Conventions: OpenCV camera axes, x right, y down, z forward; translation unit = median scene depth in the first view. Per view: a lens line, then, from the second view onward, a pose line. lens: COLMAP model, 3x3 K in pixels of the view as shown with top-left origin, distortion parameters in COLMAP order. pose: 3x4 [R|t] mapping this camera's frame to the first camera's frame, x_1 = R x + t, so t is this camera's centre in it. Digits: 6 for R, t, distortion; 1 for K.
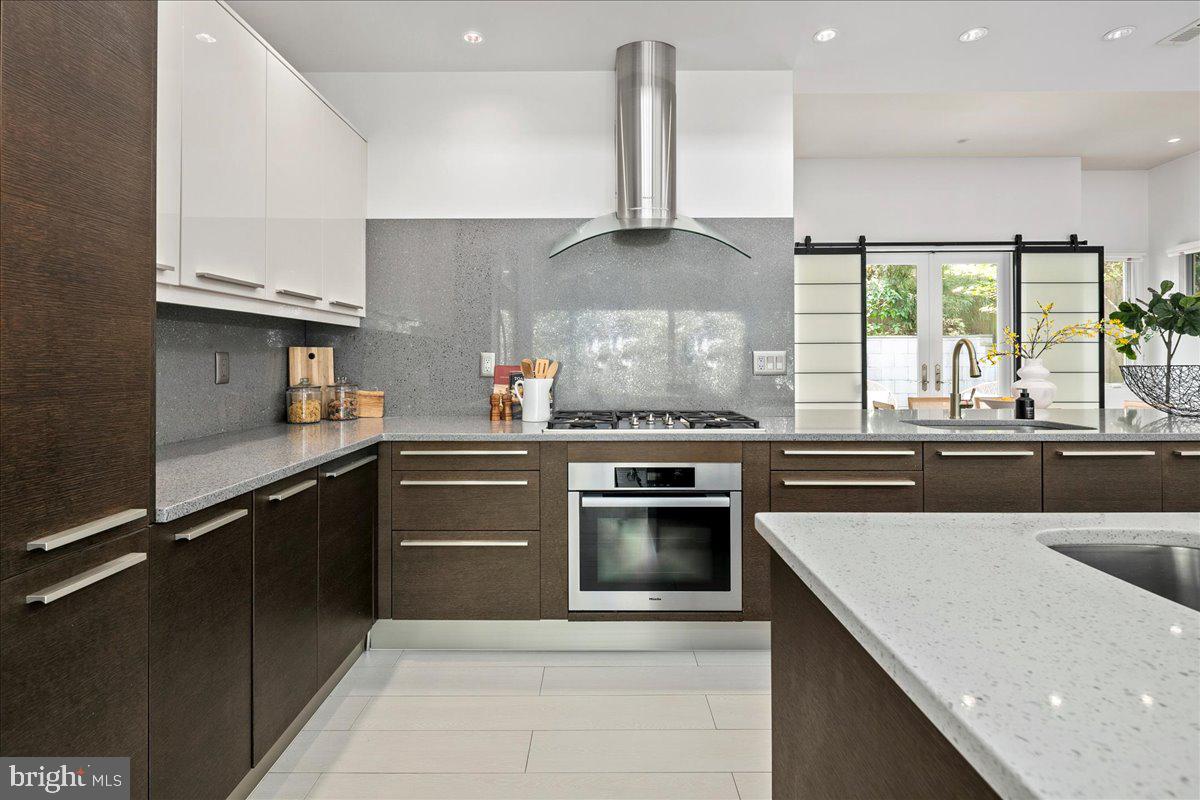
lens RADIAL K [[583.0, 0, 592.3], [0, 583.0, 353.8], [0, 0, 1]] dist [0.004434, -0.004069]
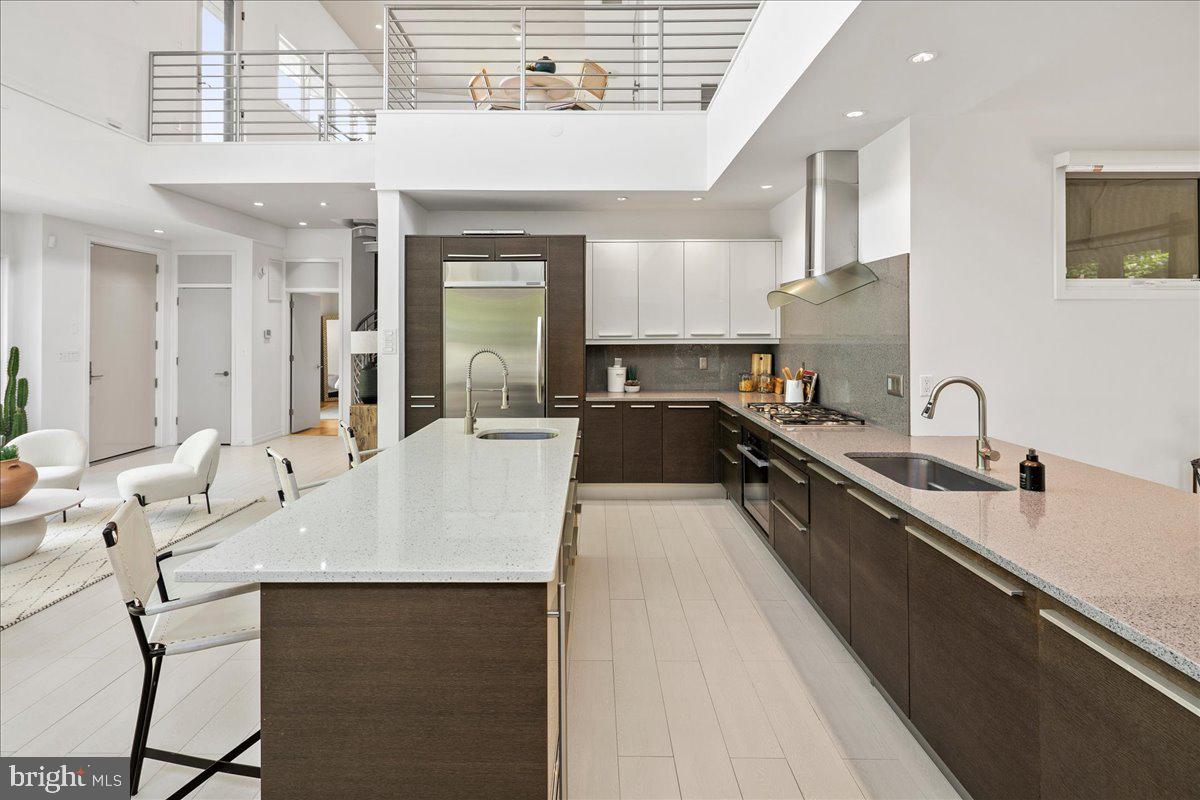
lens RADIAL K [[583.0, 0, 586.2], [0, 583.0, 325.4], [0, 0, 1]] dist [0.004434, -0.004069]
pose [[-0.003058, -0.005874, -0.999978, 0.702158], [0.011577, 0.999916, -0.005909, -0.048818], [0.999928, -0.011594, -0.002990, 0.198109]]
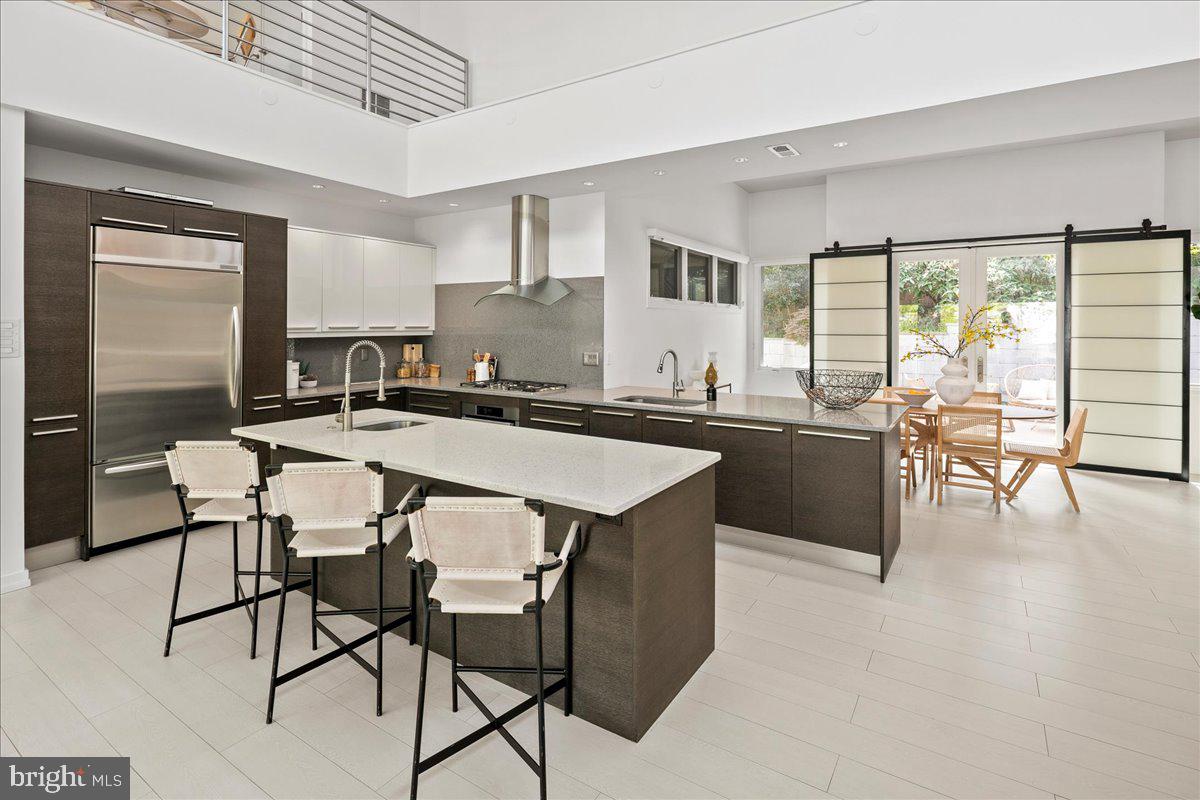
lens RADIAL K [[583.0, 0, 592.7], [0, 583.0, 324.5], [0, 0, 1]] dist [0.004434, -0.004069]
pose [[0.839343, 0.005426, -0.543575, 0.622147], [-0.000067, 0.999951, 0.009879, -0.052032], [0.543602, -0.008255, 0.839302, -0.237758]]
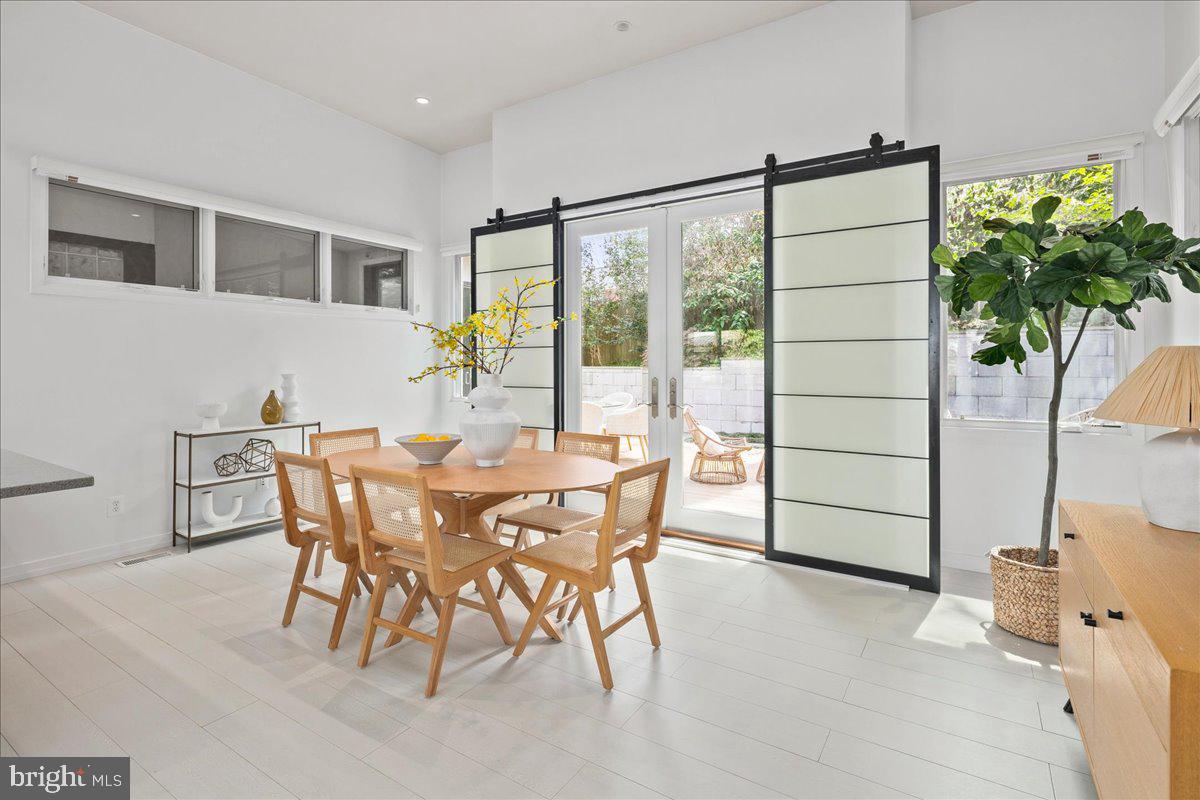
lens RADIAL K [[583.0, 0, 593.9], [0, 583.0, 361.9], [0, 0, 1]] dist [0.004434, -0.004069]
pose [[0.841525, 0.000491, -0.540217, 0.933414], [0.005081, 0.999948, 0.008824, -0.006324], [0.540194, -0.010170, 0.841479, 0.440741]]
